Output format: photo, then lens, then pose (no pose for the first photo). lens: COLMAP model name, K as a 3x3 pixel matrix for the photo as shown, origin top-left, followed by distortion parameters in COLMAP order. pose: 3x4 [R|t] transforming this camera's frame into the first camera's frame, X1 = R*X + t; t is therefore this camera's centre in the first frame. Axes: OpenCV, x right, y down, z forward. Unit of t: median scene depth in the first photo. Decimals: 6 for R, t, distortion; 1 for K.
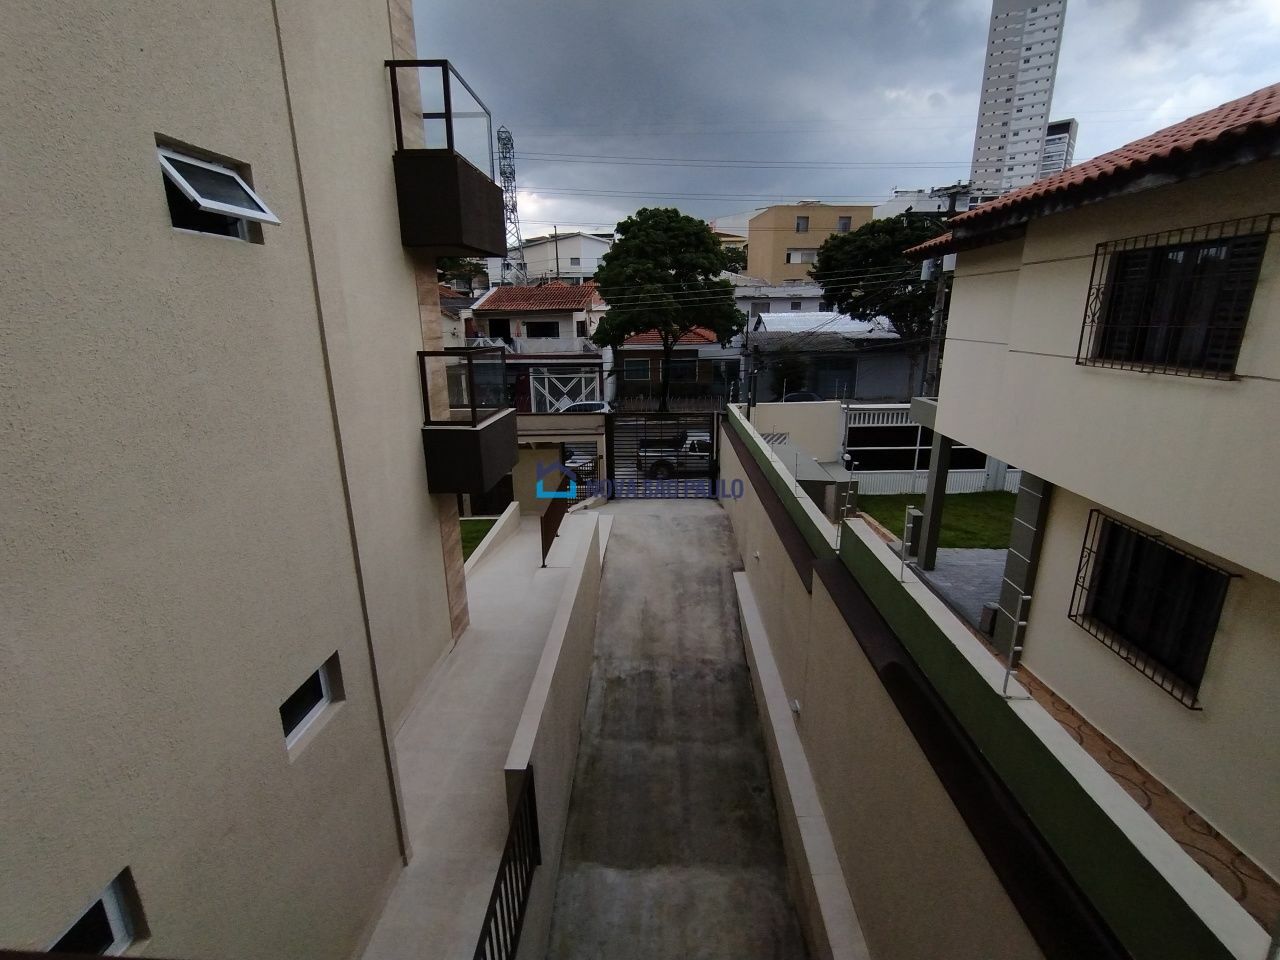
lens RADIAL K [[571.6, 0, 640.0], [0, 571.6, 480.0], [0, 0, 1]] dist [-0.001749, 0.000277]
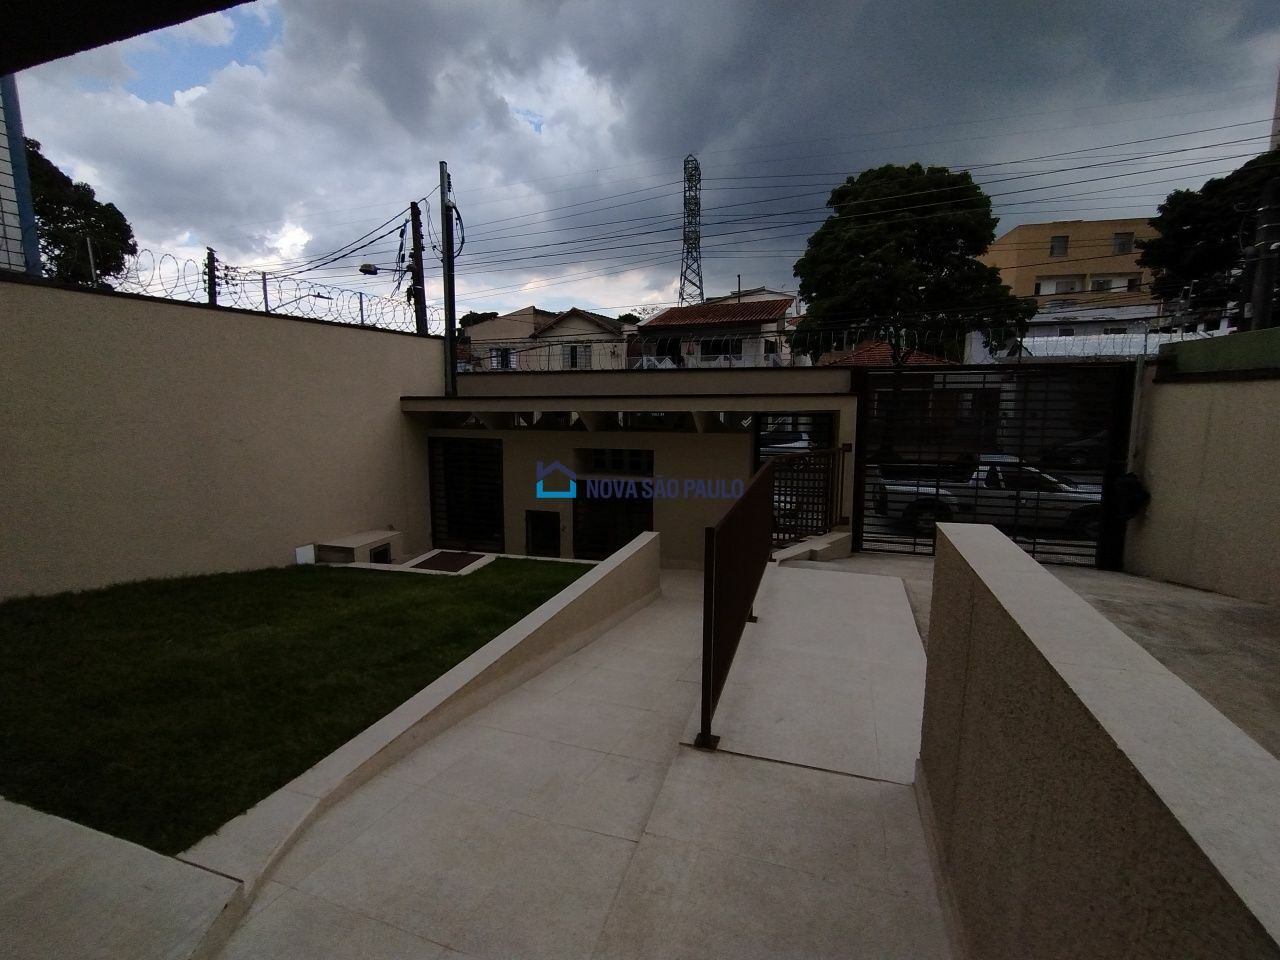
lens RADIAL K [[571.6, 0, 640.0], [0, 571.6, 480.0], [0, 0, 1]] dist [-0.001749, 0.000277]
pose [[0.956423, 0.034990, -0.289880, -0.091822], [-0.072606, 0.990110, -0.120045, 0.050643], [0.282813, 0.135861, 0.949504, 0.532877]]
